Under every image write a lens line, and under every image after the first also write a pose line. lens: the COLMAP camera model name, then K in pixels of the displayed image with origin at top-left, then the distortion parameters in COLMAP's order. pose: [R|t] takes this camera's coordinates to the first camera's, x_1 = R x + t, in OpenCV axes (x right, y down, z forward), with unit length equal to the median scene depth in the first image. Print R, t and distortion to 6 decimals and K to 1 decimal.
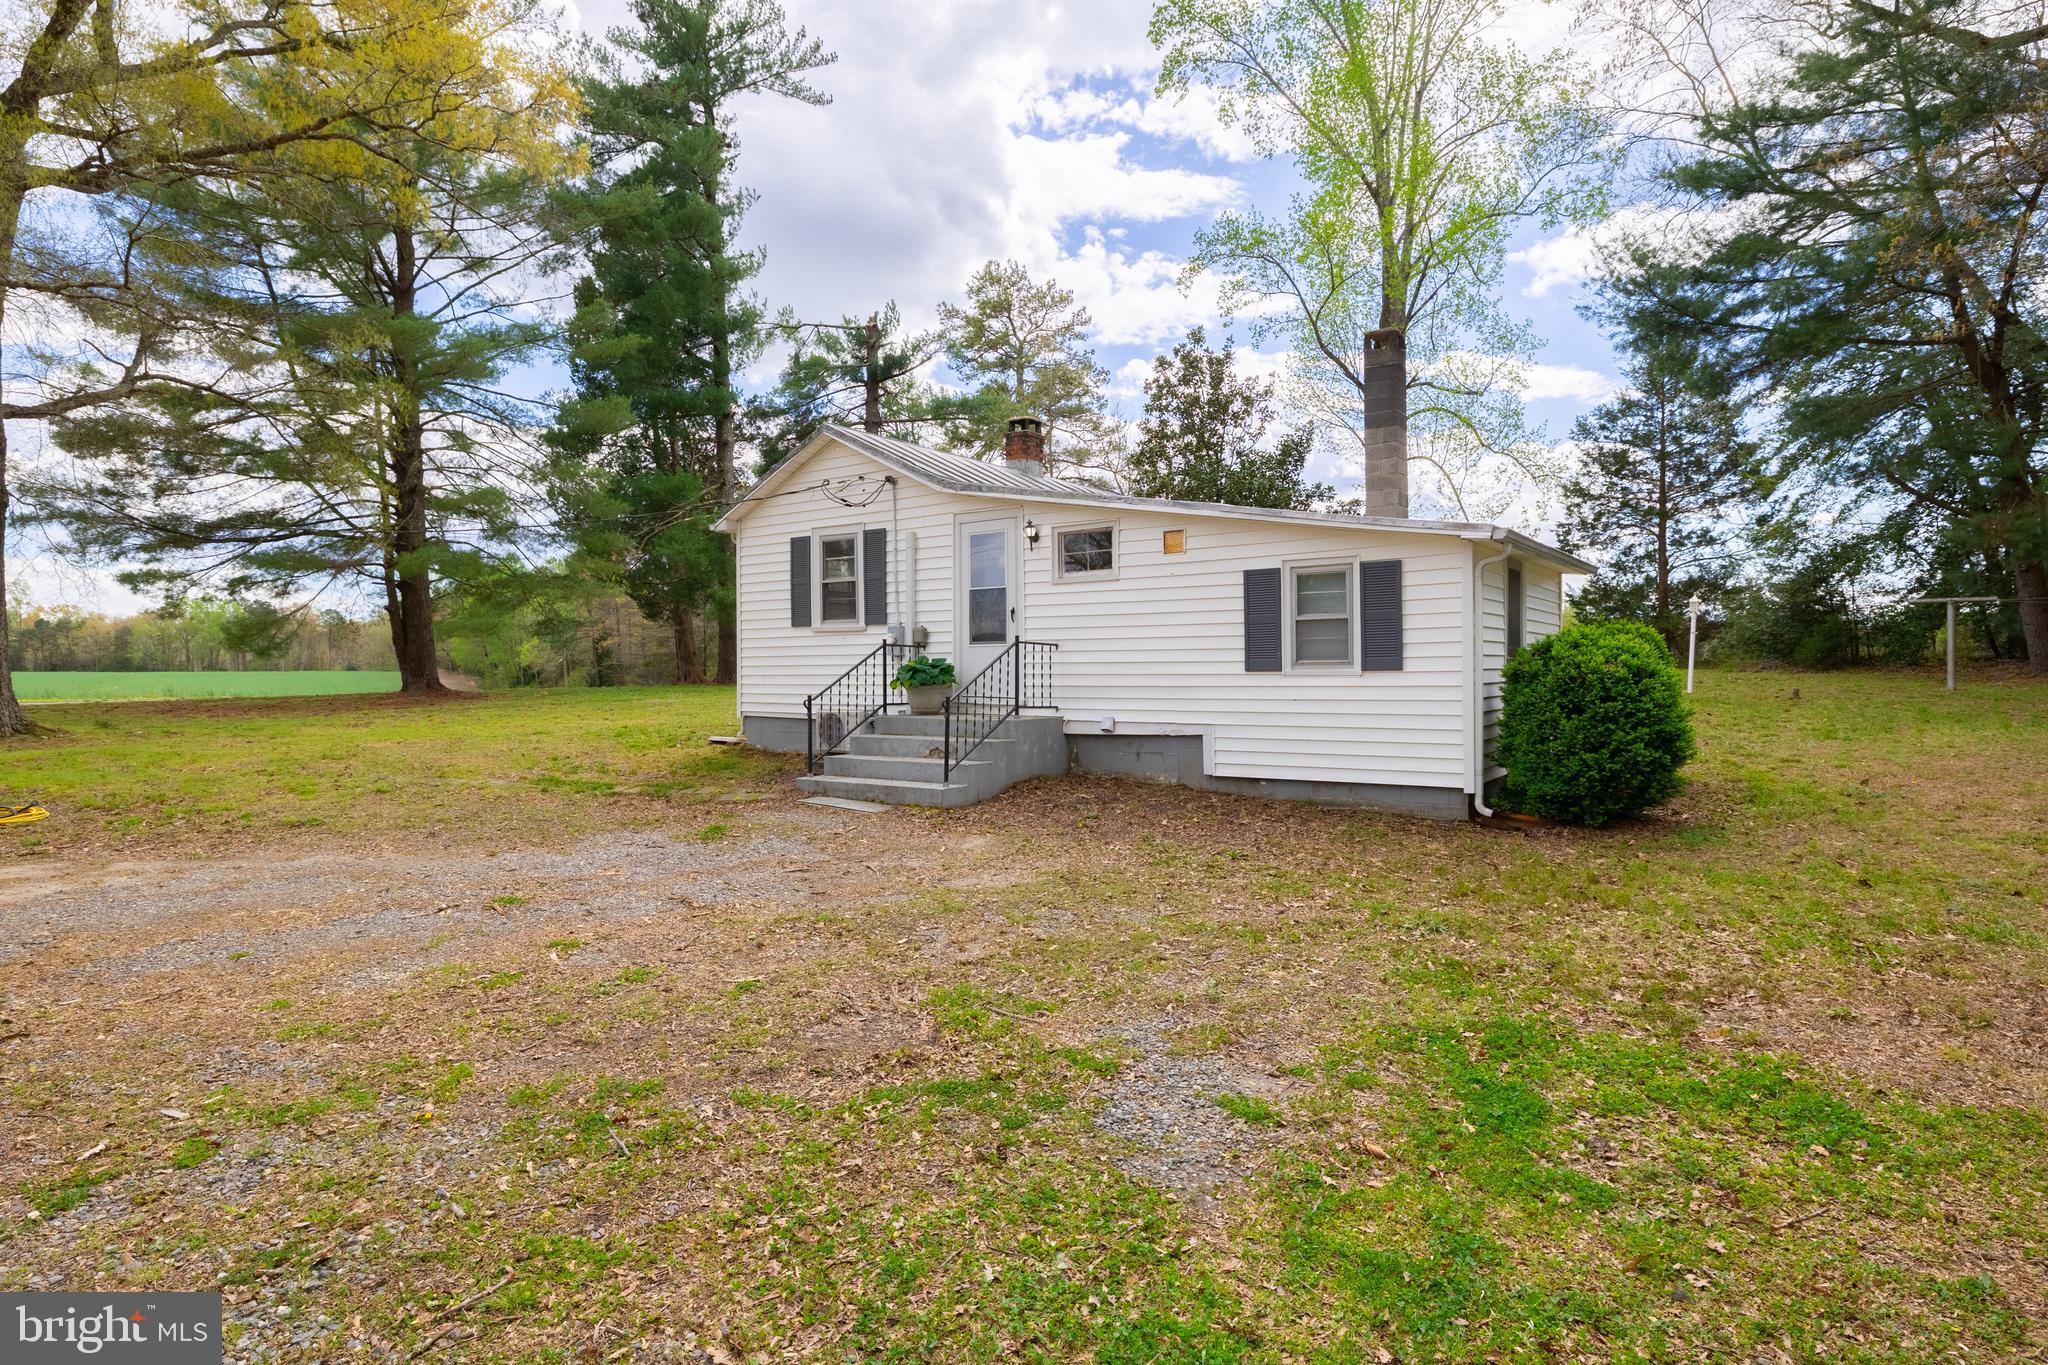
lens RADIAL K [[1070.4, 0, 1024.0], [0, 1070.4, 682.5], [0, 0, 1]] dist [-0.004322, -0.000894]
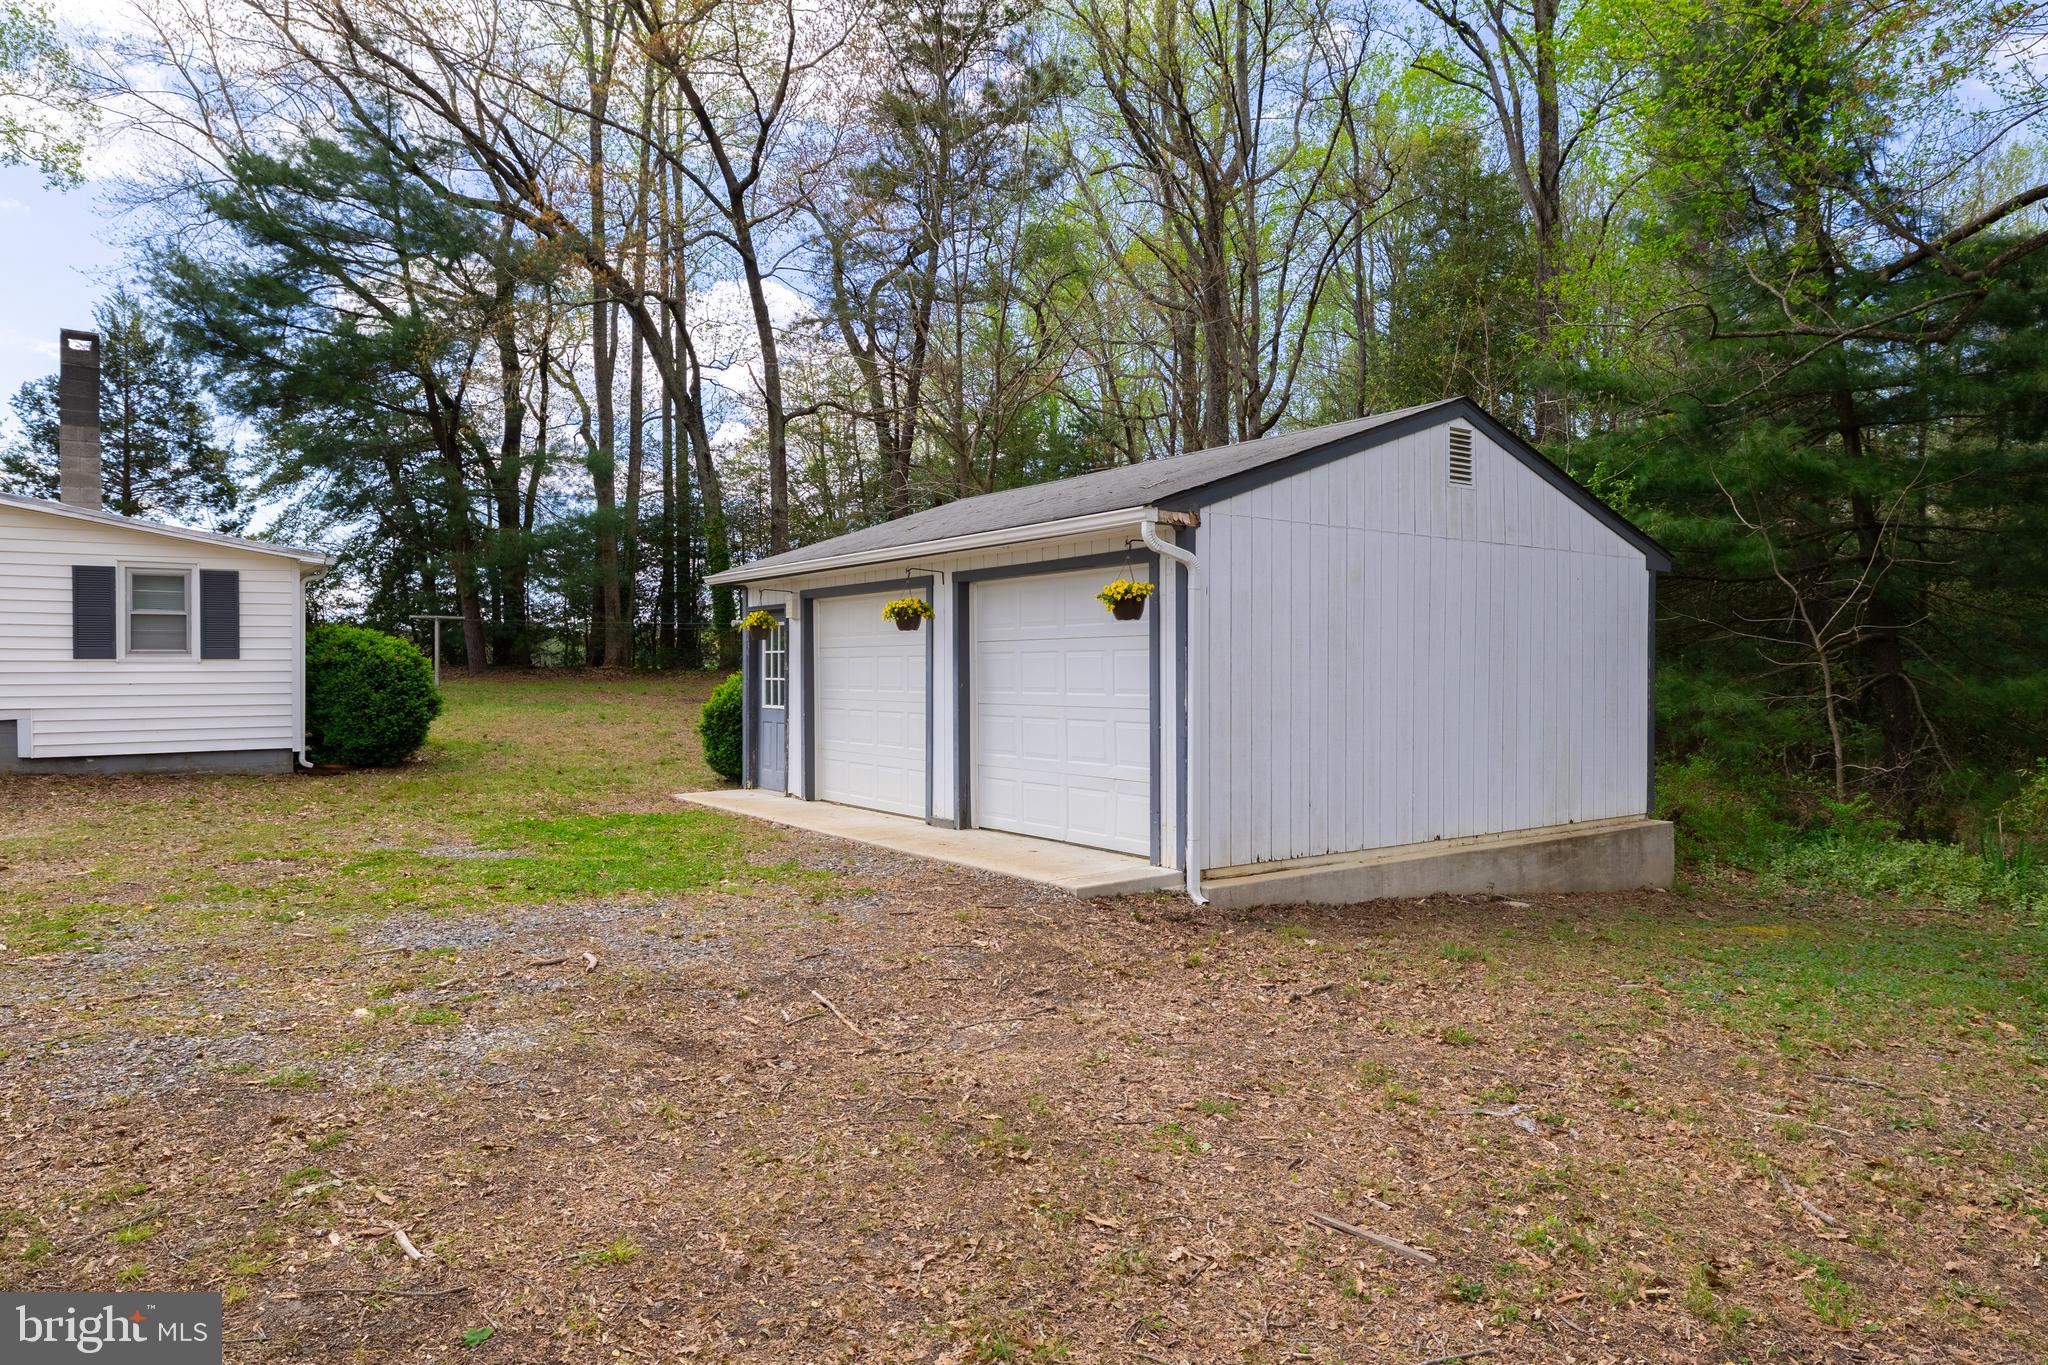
lens RADIAL K [[1266.7, 0, 1024.0], [0, 1266.7, 682.5], [0, 0, 1]] dist [-0.003577, -0.001848]
pose [[0.312557, -0.000913, 0.949899, -0.588130], [0.011813, 0.999926, -0.002926, 0.024301], [-0.949826, 0.012135, 0.312544, -0.262917]]
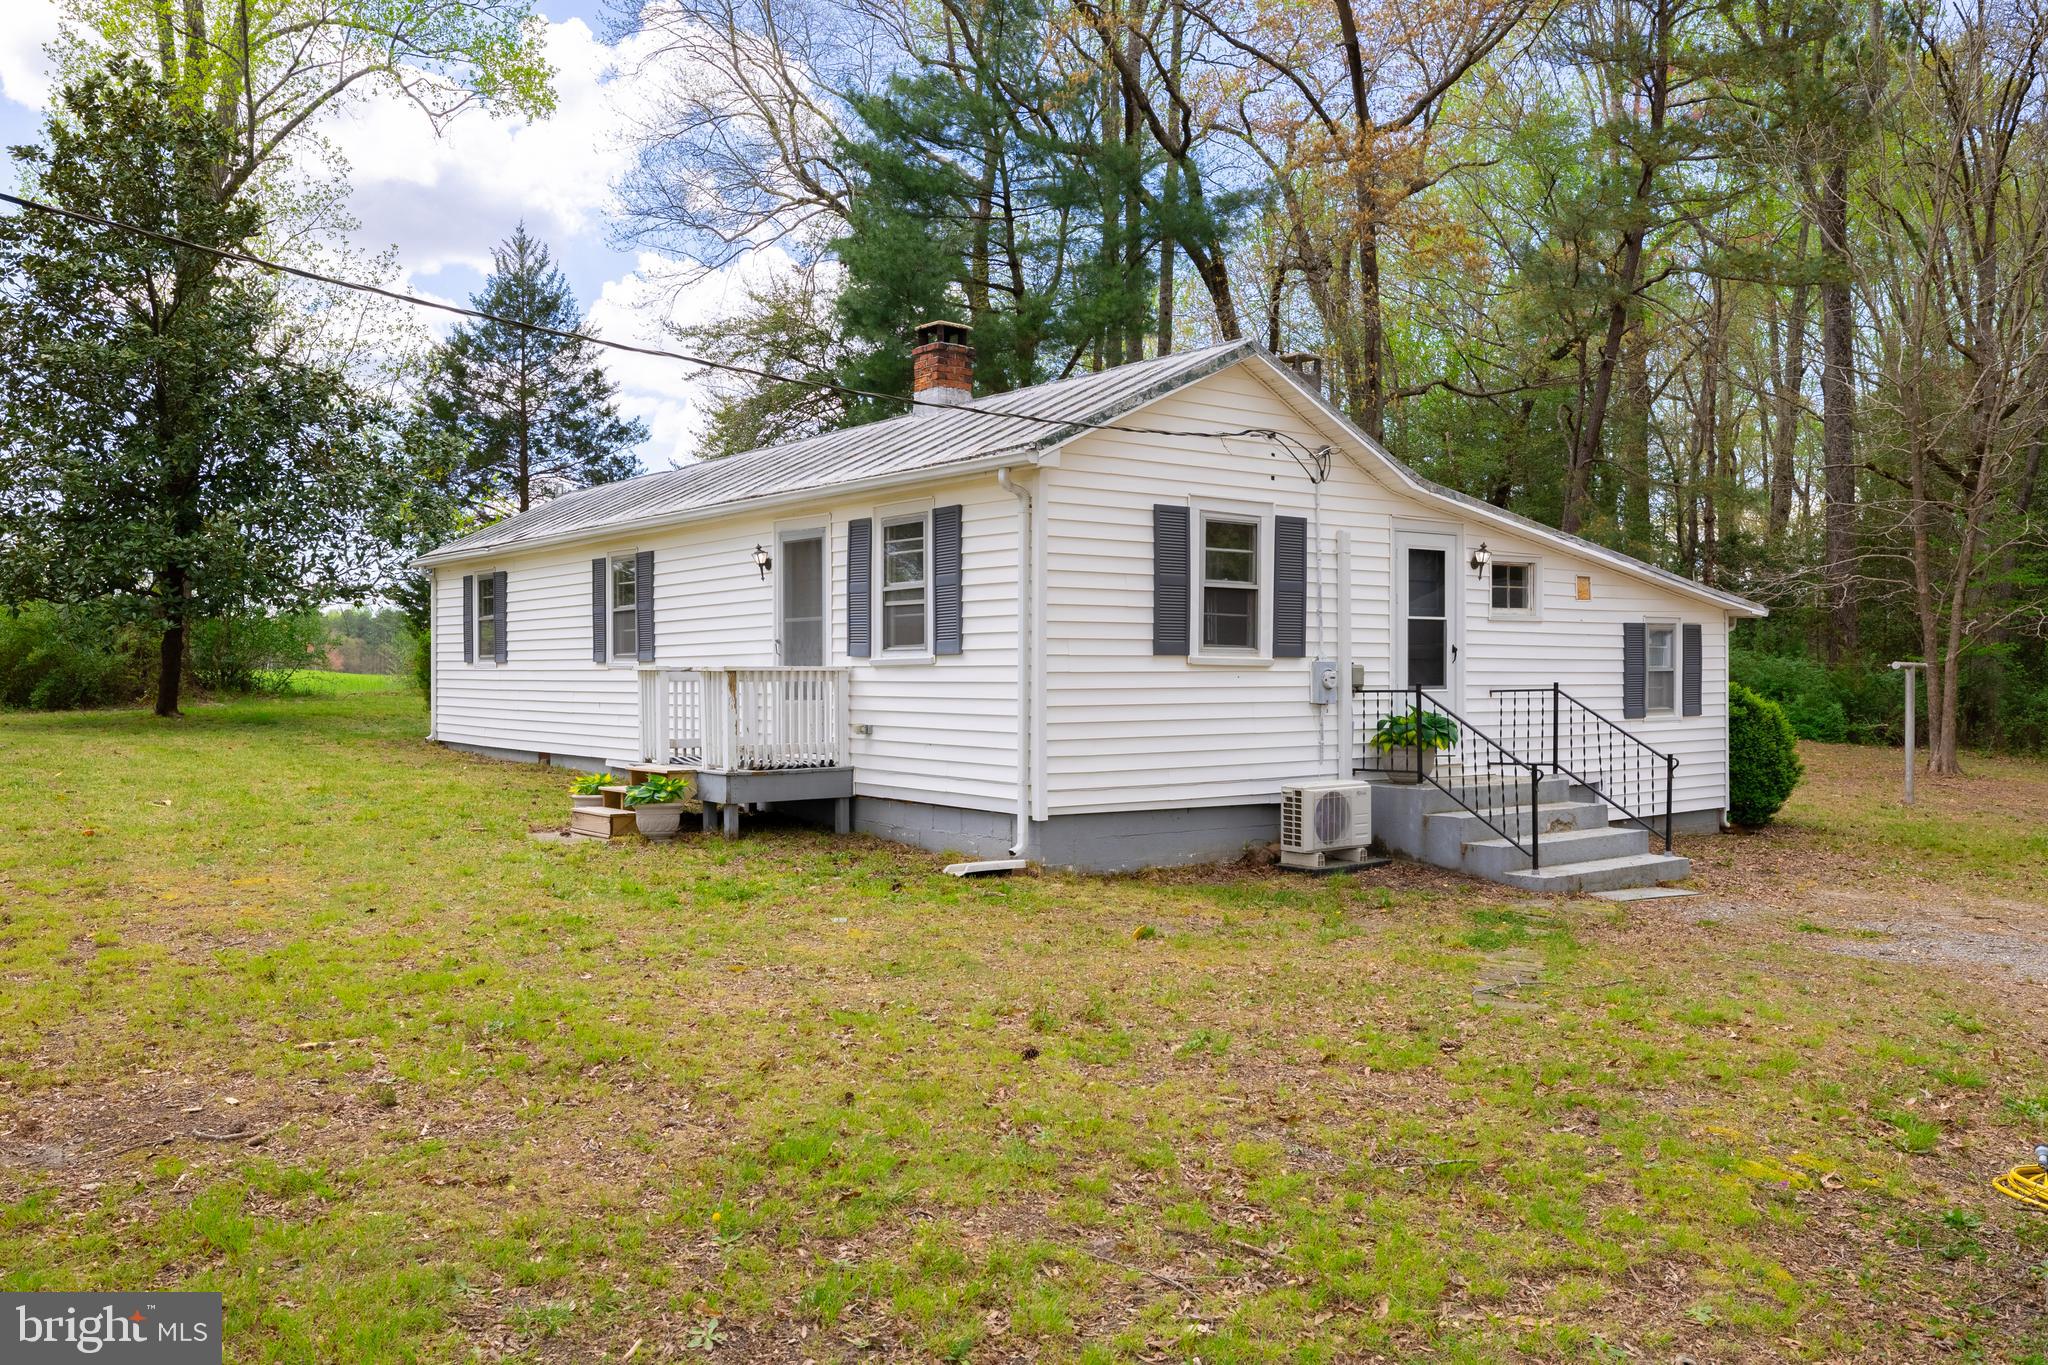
lens RADIAL K [[1624.1, 0, 1025.9], [0, 1624.1, 678.2], [0, 0, 1]] dist [0.002549, 0.004802]
pose [[0.282782, 0.001709, 0.959183, -1.234381], [0.011334, 0.999923, -0.005123, -0.040157], [-0.959117, 0.012320, 0.282741, 0.920763]]
